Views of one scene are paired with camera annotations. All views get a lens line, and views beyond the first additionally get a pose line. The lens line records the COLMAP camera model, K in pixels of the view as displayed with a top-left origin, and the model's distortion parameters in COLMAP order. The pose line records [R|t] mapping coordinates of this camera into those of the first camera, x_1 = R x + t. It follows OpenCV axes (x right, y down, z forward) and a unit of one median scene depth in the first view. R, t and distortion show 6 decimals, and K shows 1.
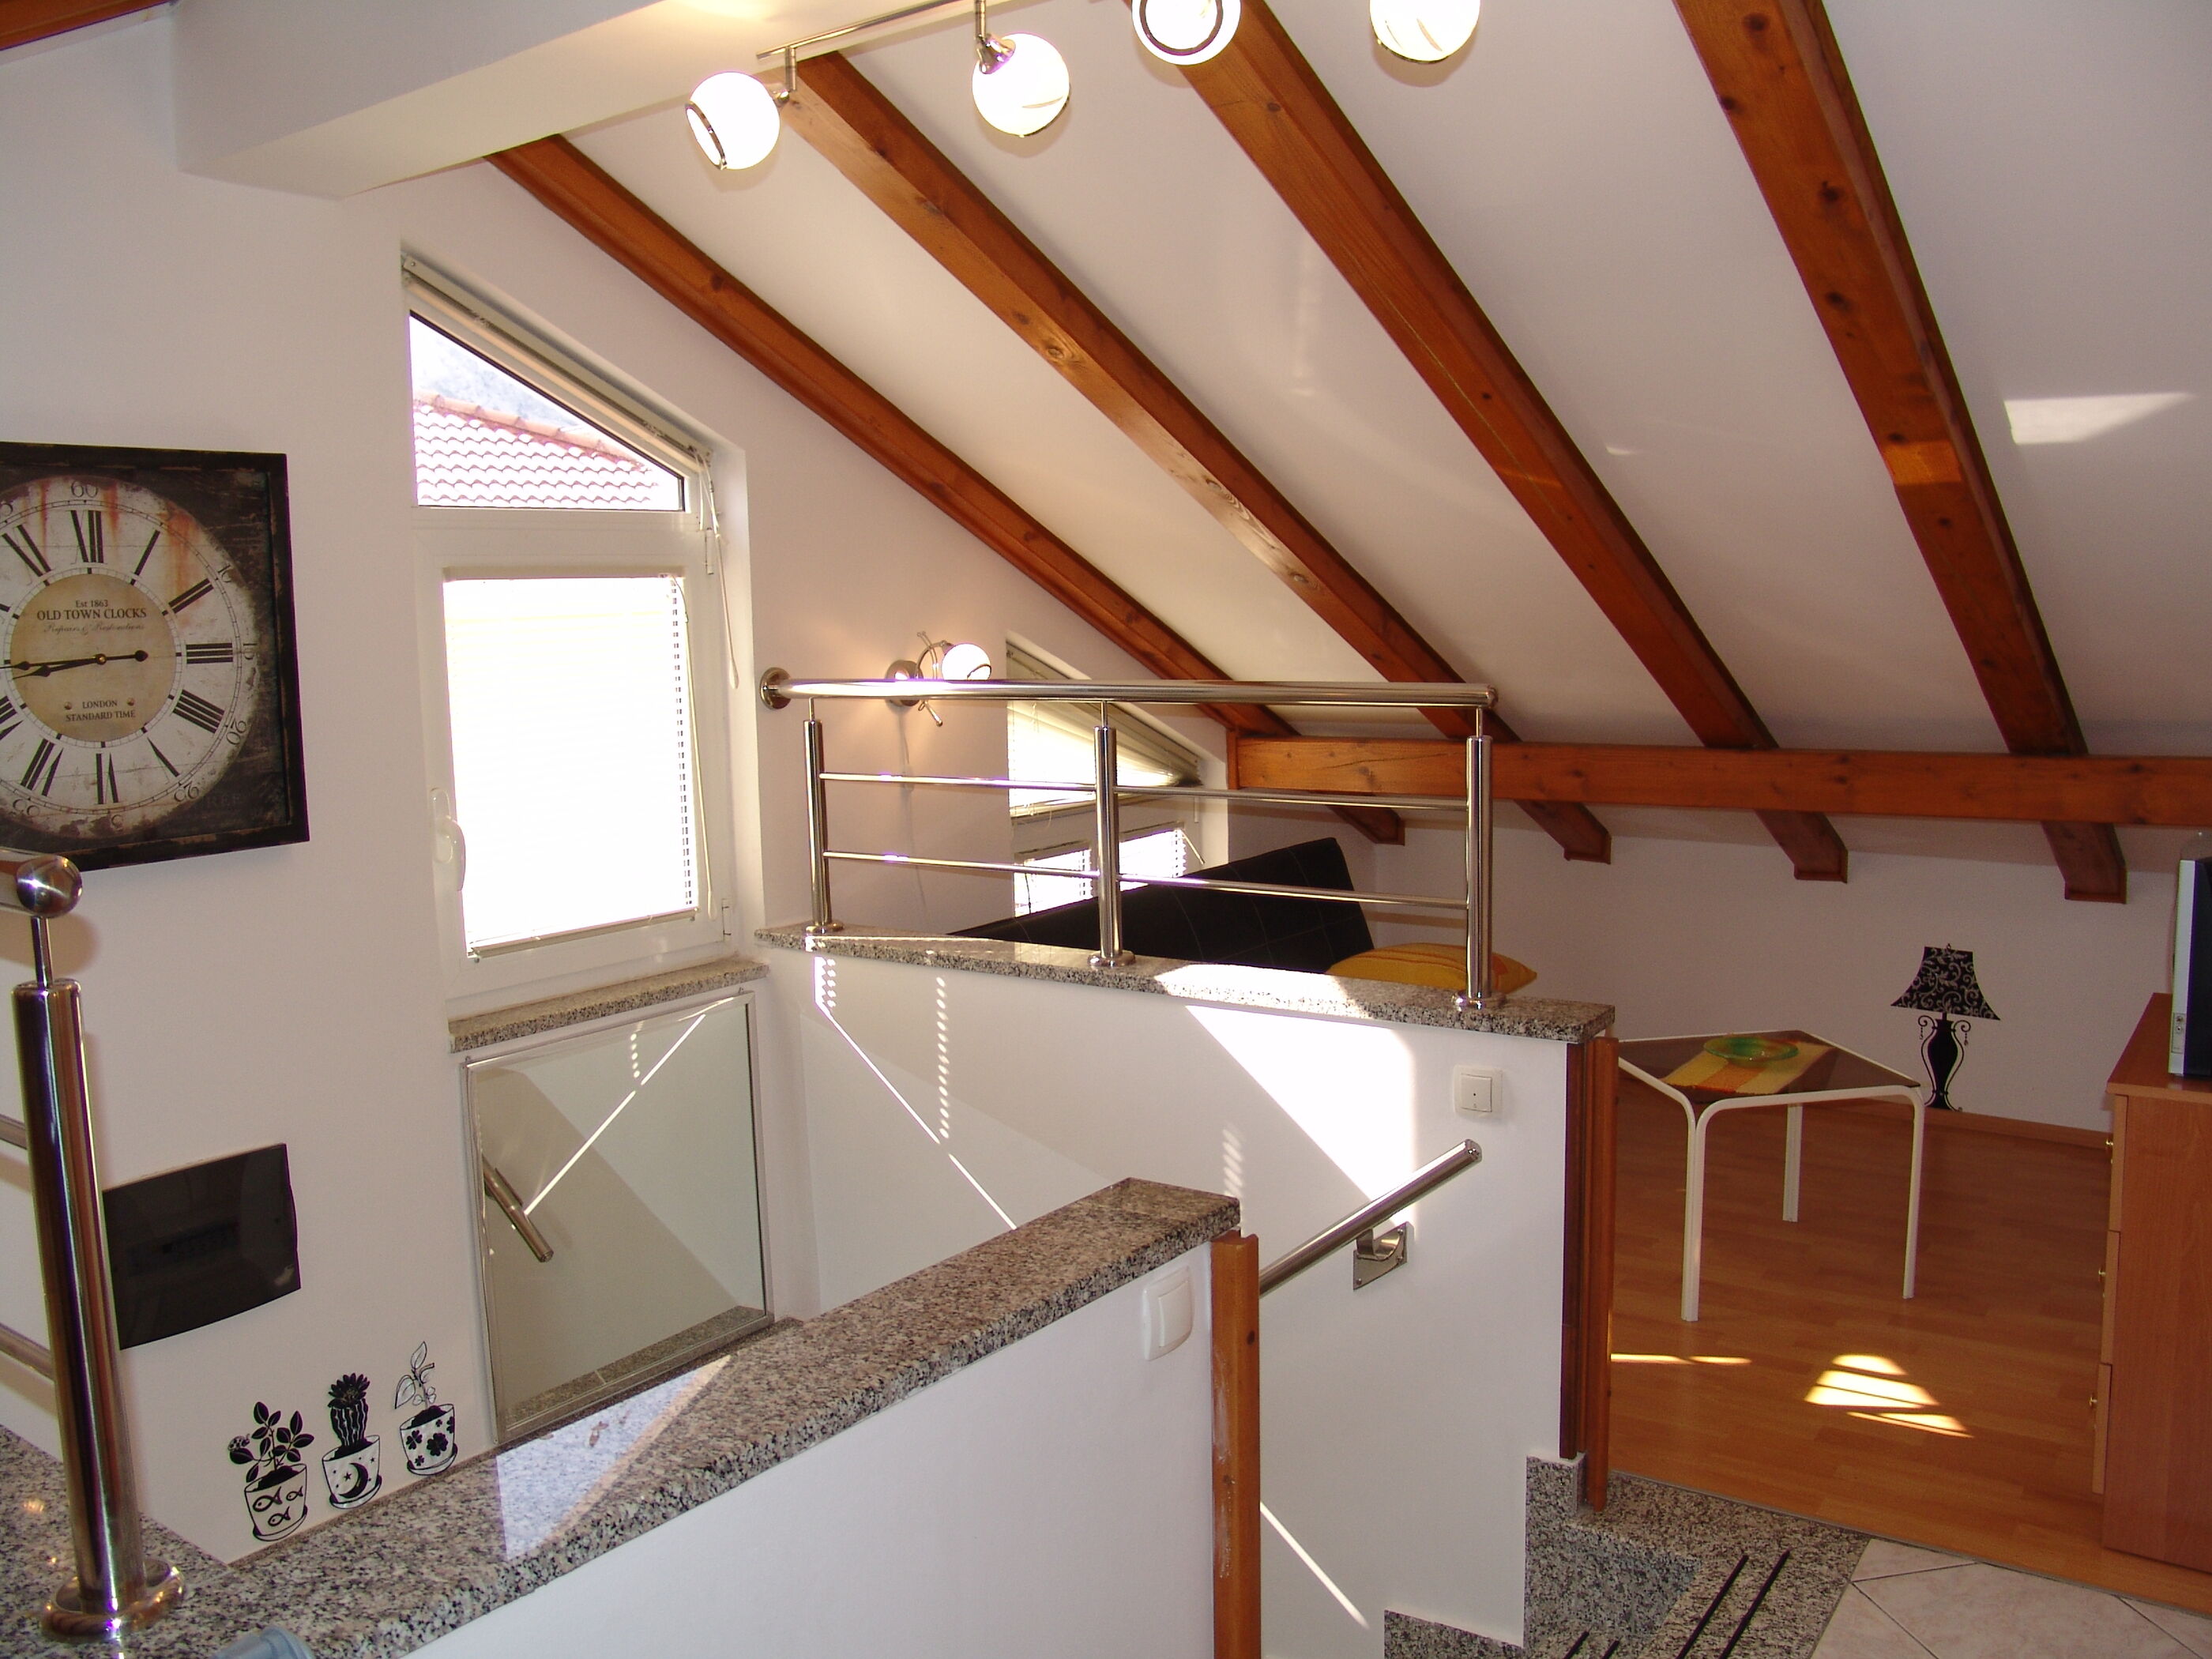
lens RADIAL K [[1840.3, 0, 1094.5], [0, 1840.3, 829.3], [0, 0, 1]] dist [-0.163683, 0.135143]
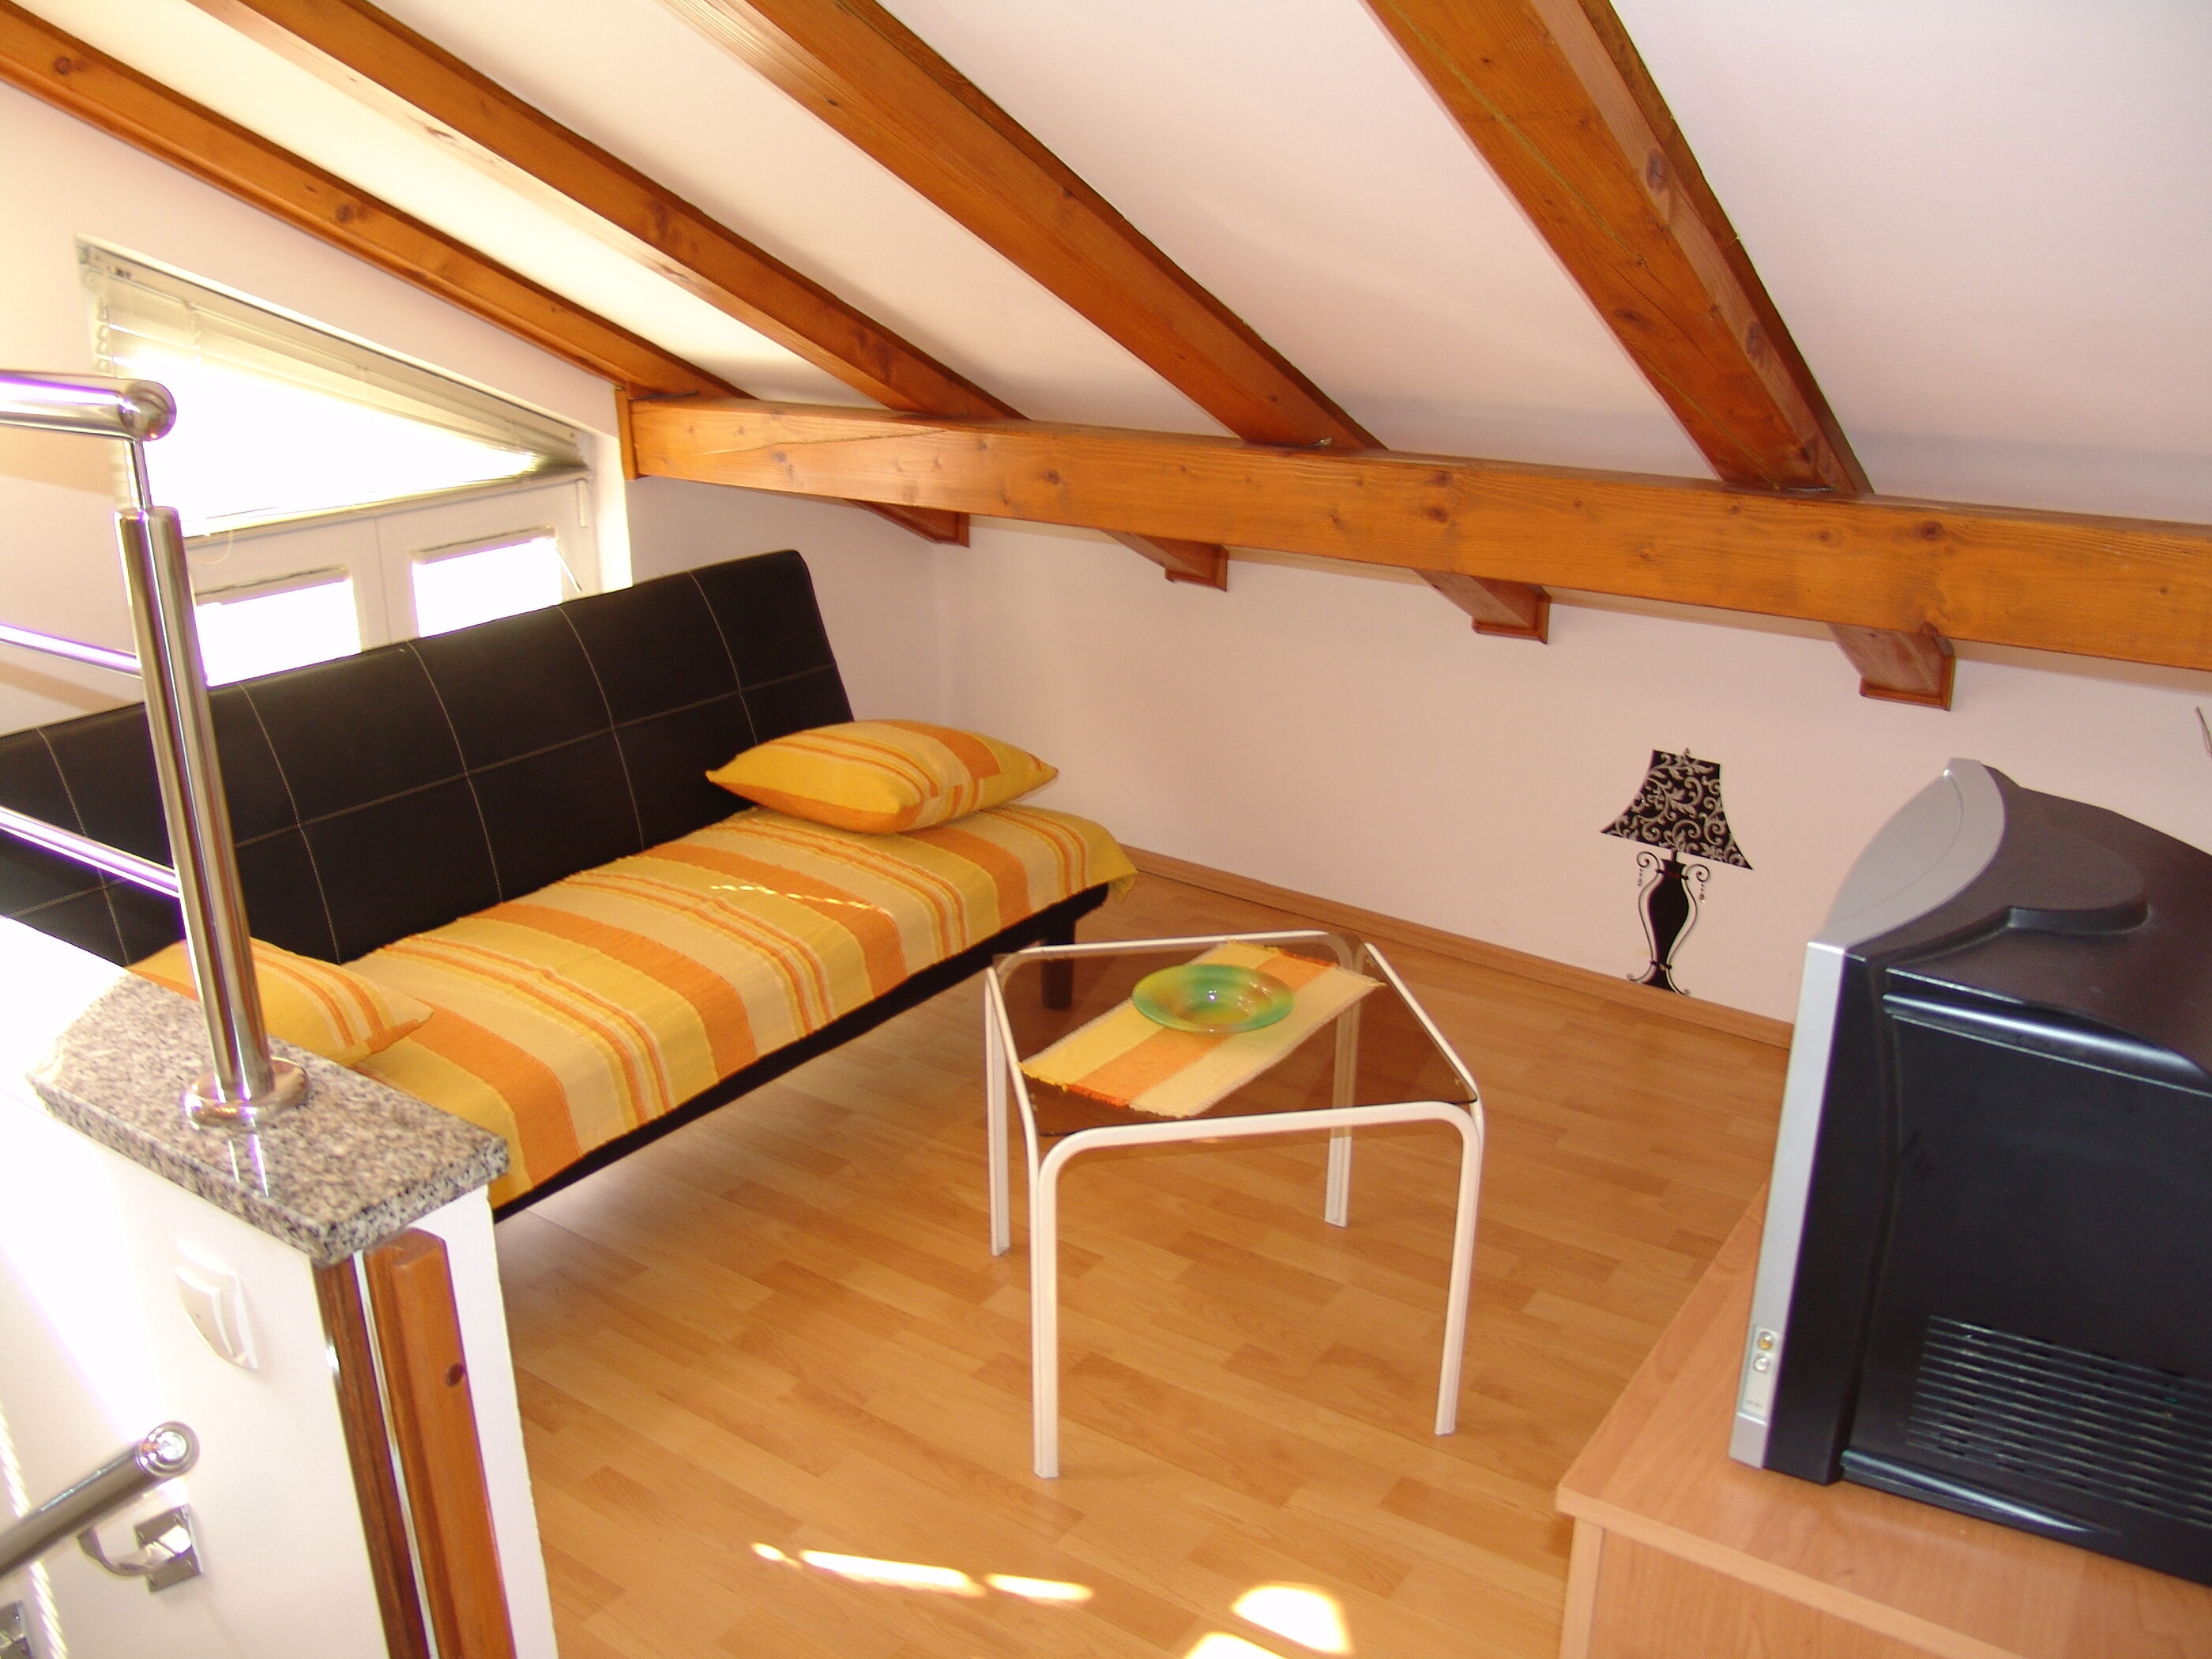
lens RADIAL K [[1840.3, 0, 1108.7], [0, 1840.3, 832.3], [0, 0, 1]] dist [-0.163683, 0.135143]
pose [[0.999501, 0.014951, 0.027813, 0.249460], [-0.020438, 0.977727, 0.208883, -0.039698], [-0.024071, -0.209347, 0.977545, 0.351660]]
